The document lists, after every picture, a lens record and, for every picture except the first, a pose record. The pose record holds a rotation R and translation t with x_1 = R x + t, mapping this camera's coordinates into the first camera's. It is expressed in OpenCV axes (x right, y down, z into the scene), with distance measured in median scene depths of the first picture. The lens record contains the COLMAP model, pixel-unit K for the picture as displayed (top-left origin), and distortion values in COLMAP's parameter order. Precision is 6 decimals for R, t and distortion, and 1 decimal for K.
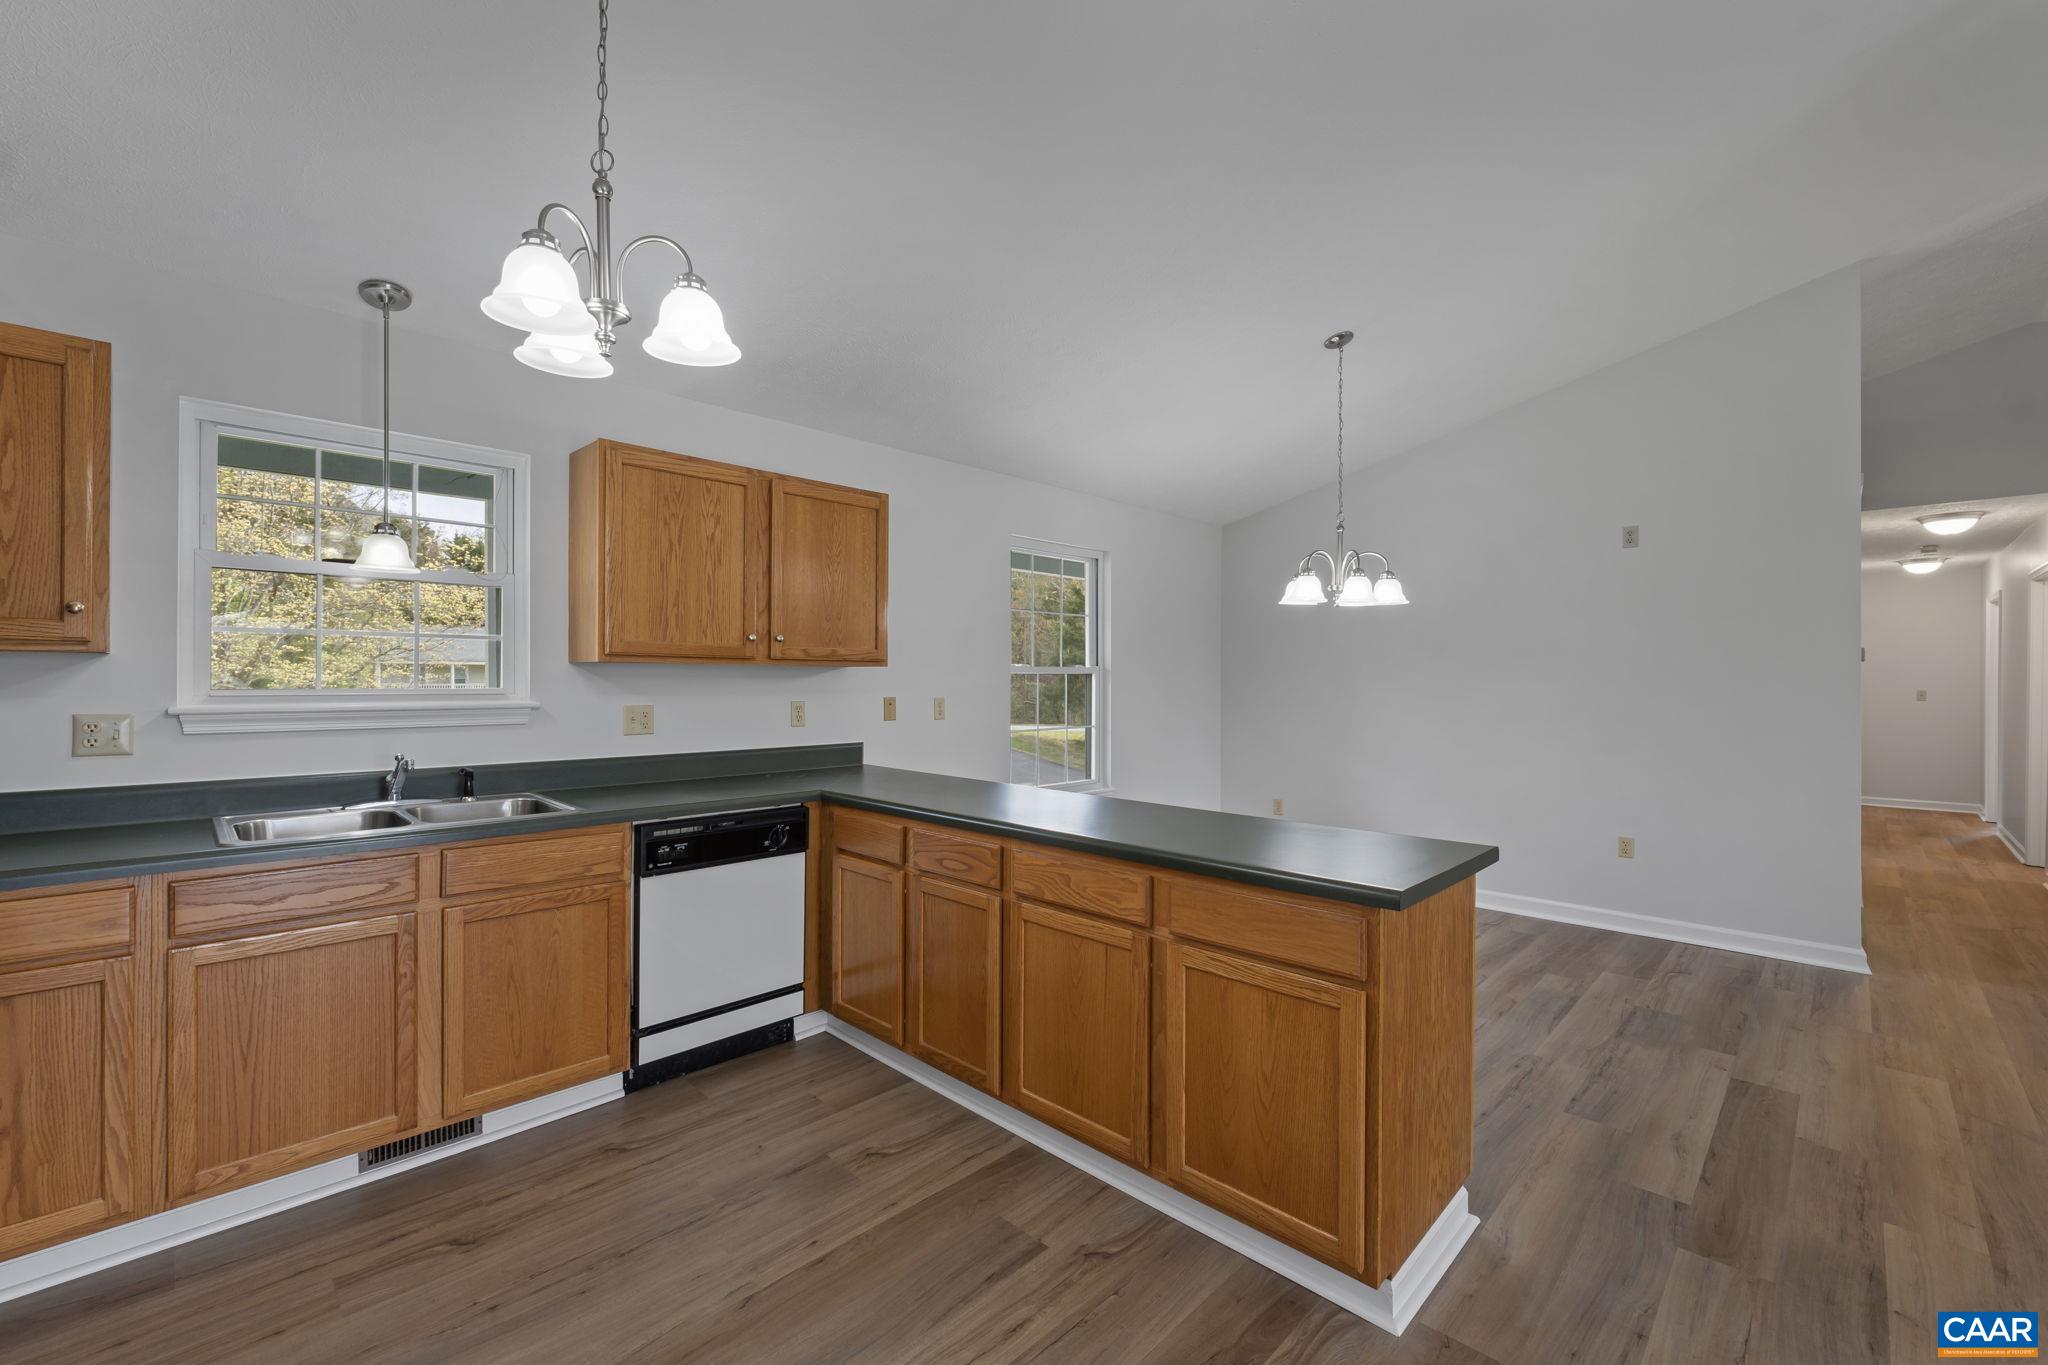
lens RADIAL K [[852.3, 0, 1015.2], [0, 852.3, 681.0], [0, 0, 1]] dist [-0.001908, 0.000006]
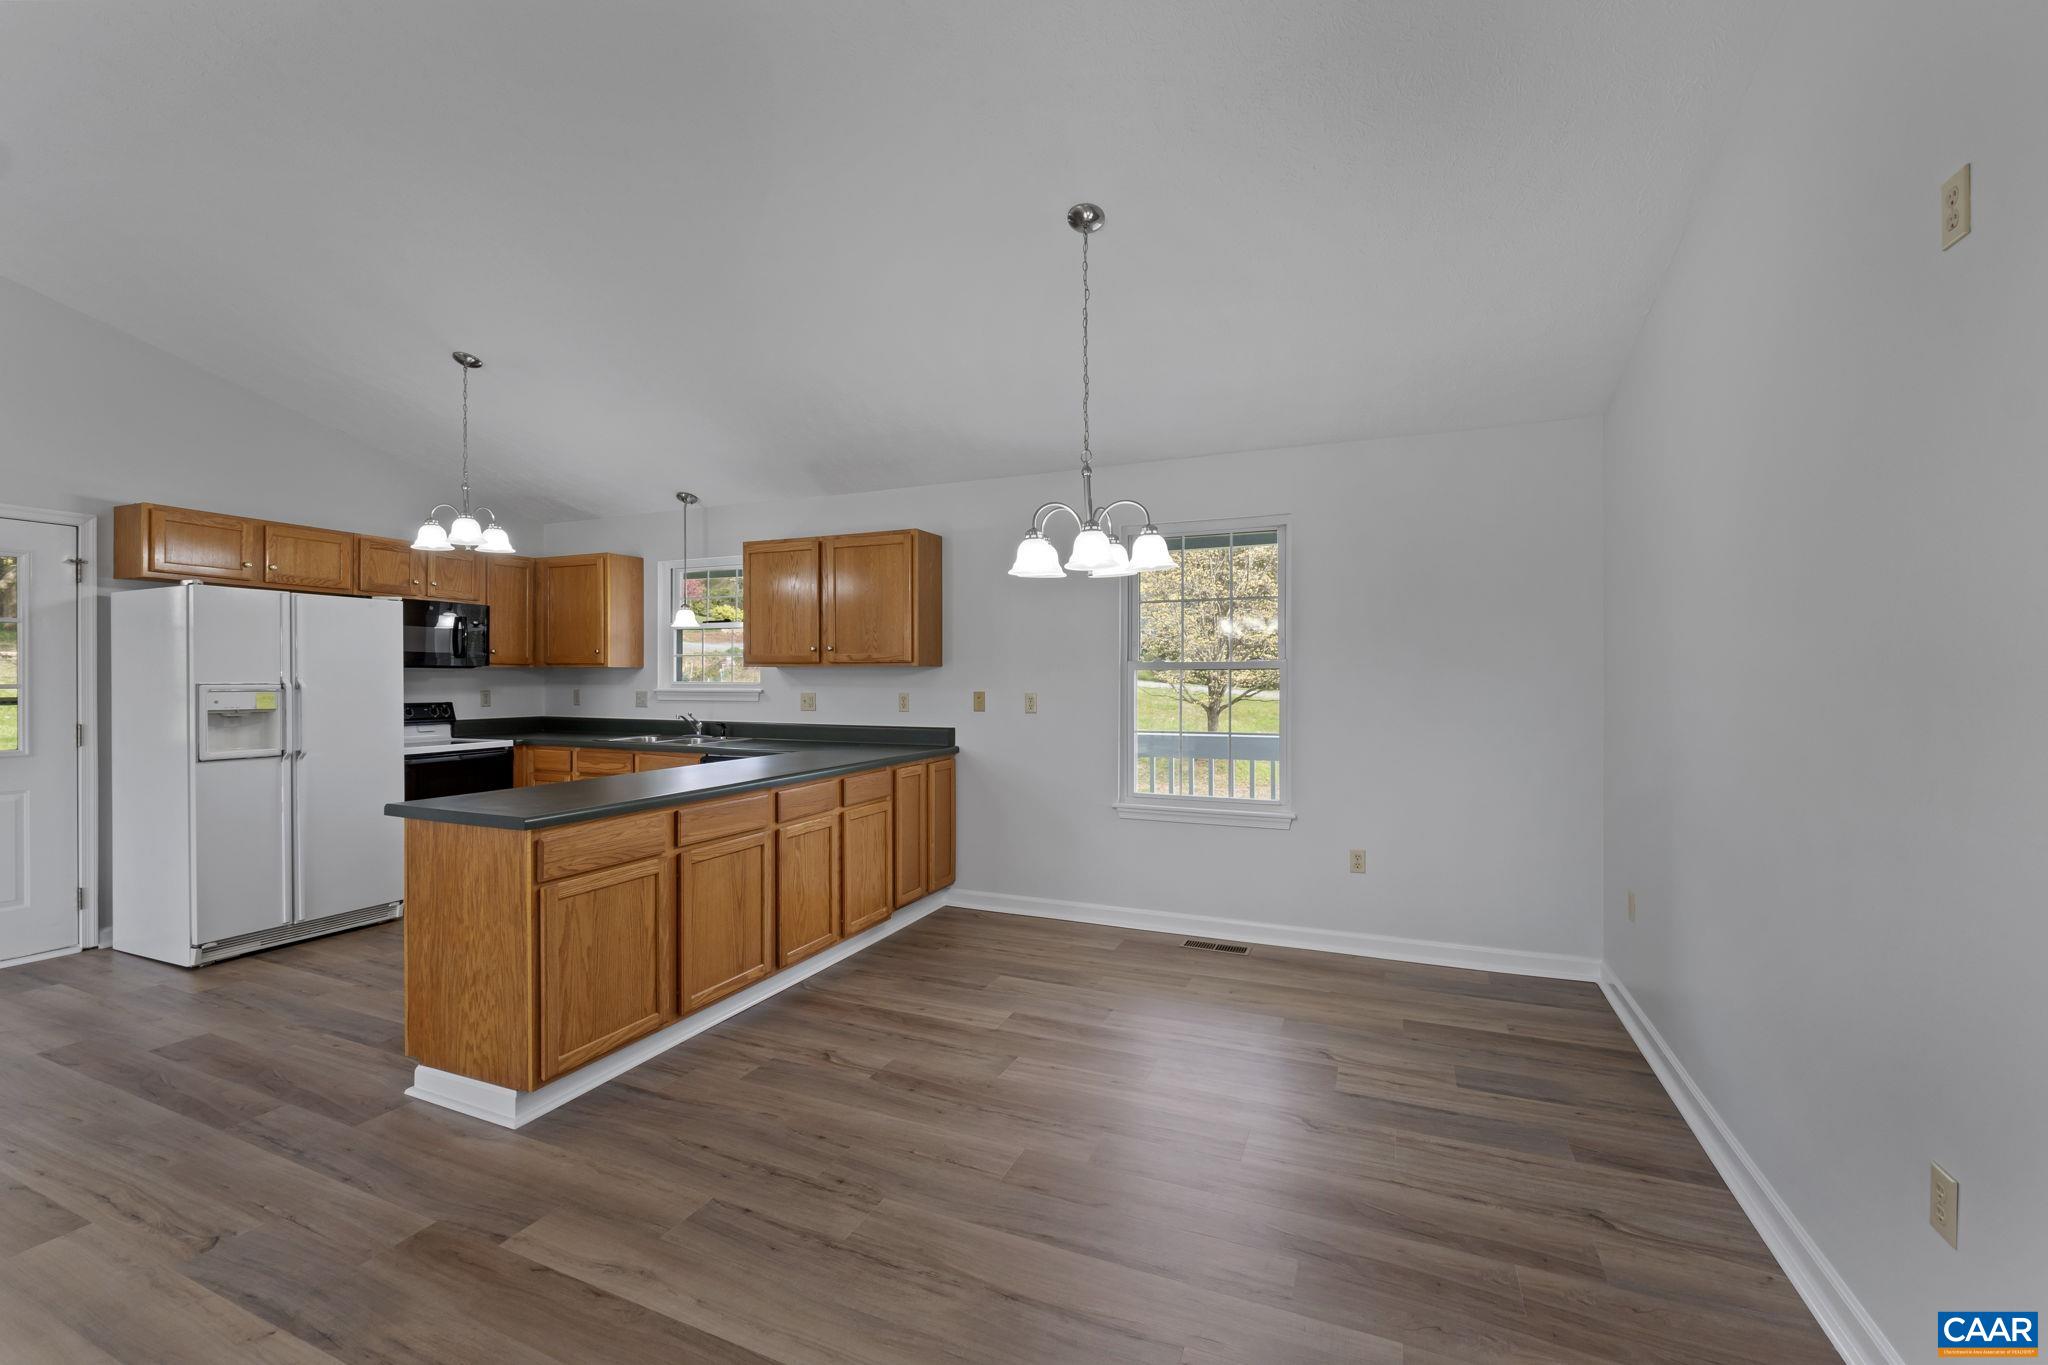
lens RADIAL K [[852.3, 0, 1015.2], [0, 852.3, 681.0], [0, 0, 1]] dist [-0.001908, 0.000006]
pose [[0.350755, -0.000655, -0.936467, 1.478329], [-0.000976, 0.999999, -0.001065, 0.008445], [0.936467, 0.001288, 0.350754, 0.960887]]
